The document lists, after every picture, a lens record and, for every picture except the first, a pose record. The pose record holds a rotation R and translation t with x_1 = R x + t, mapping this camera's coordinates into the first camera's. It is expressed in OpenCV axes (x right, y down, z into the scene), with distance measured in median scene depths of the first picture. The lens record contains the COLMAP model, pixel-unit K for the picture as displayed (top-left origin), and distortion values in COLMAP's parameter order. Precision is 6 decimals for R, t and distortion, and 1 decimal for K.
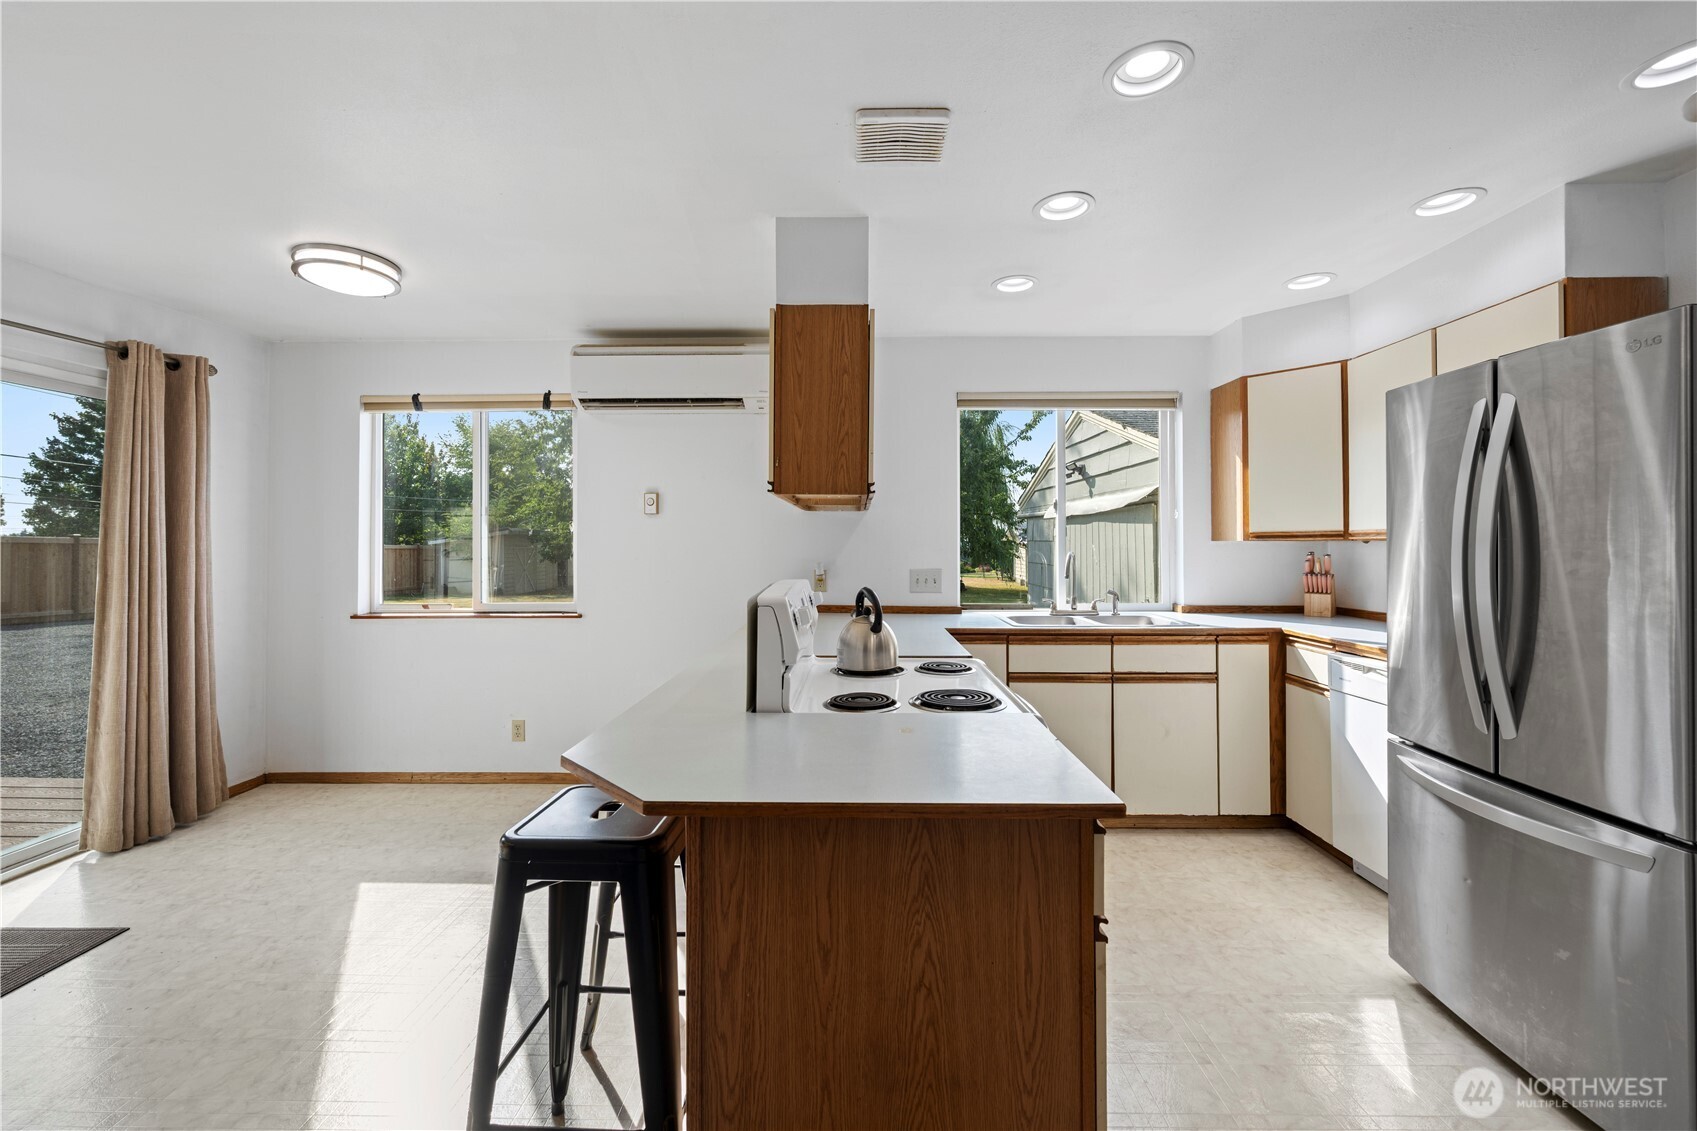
lens RADIAL K [[700.1, 0, 848.5], [0, 700.1, 565.5], [0, 0, 1]] dist [-0.008176, -0.000107]
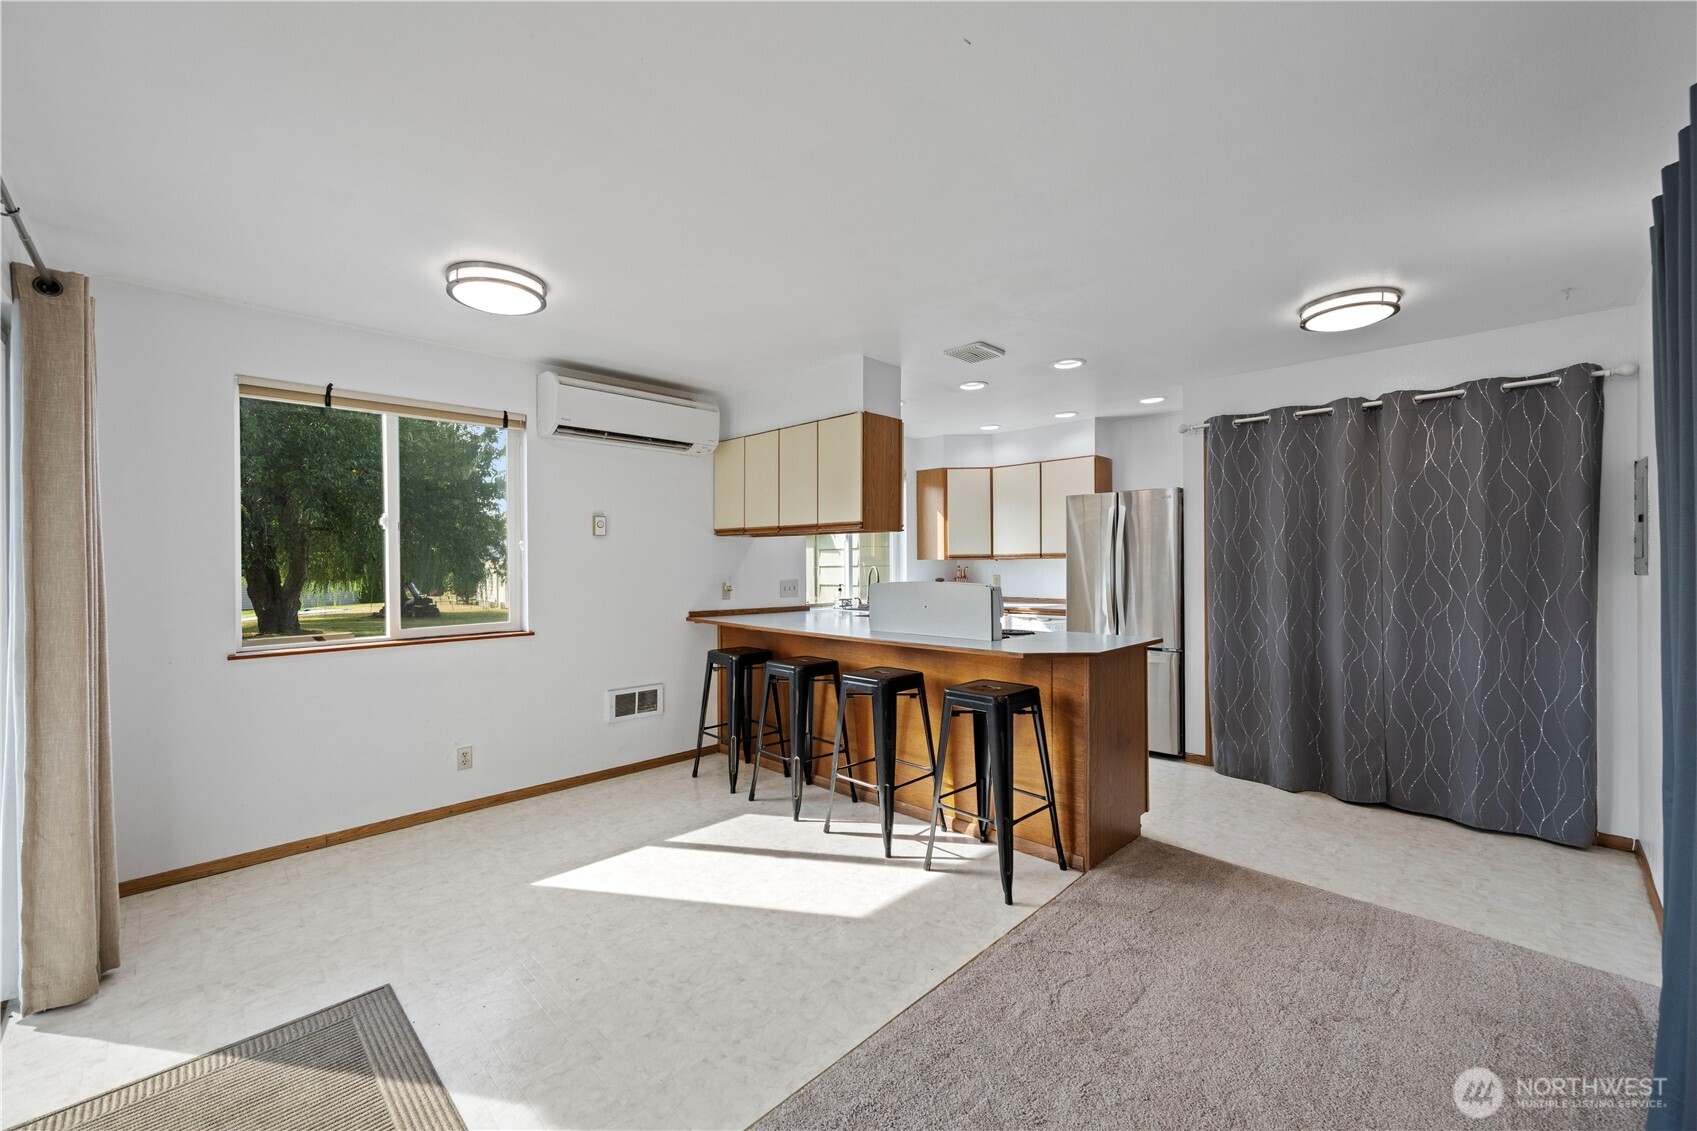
lens RADIAL K [[683.8, 0, 858.9], [0, 683.8, 575.0], [0, 0, 1]] dist [0.001198, 0.000066]
pose [[0.684767, -0.012910, 0.728648, -0.873748], [0.030787, 0.999463, -0.011224, 0.016752], [-0.728111, 0.030119, 0.684797, -0.041664]]
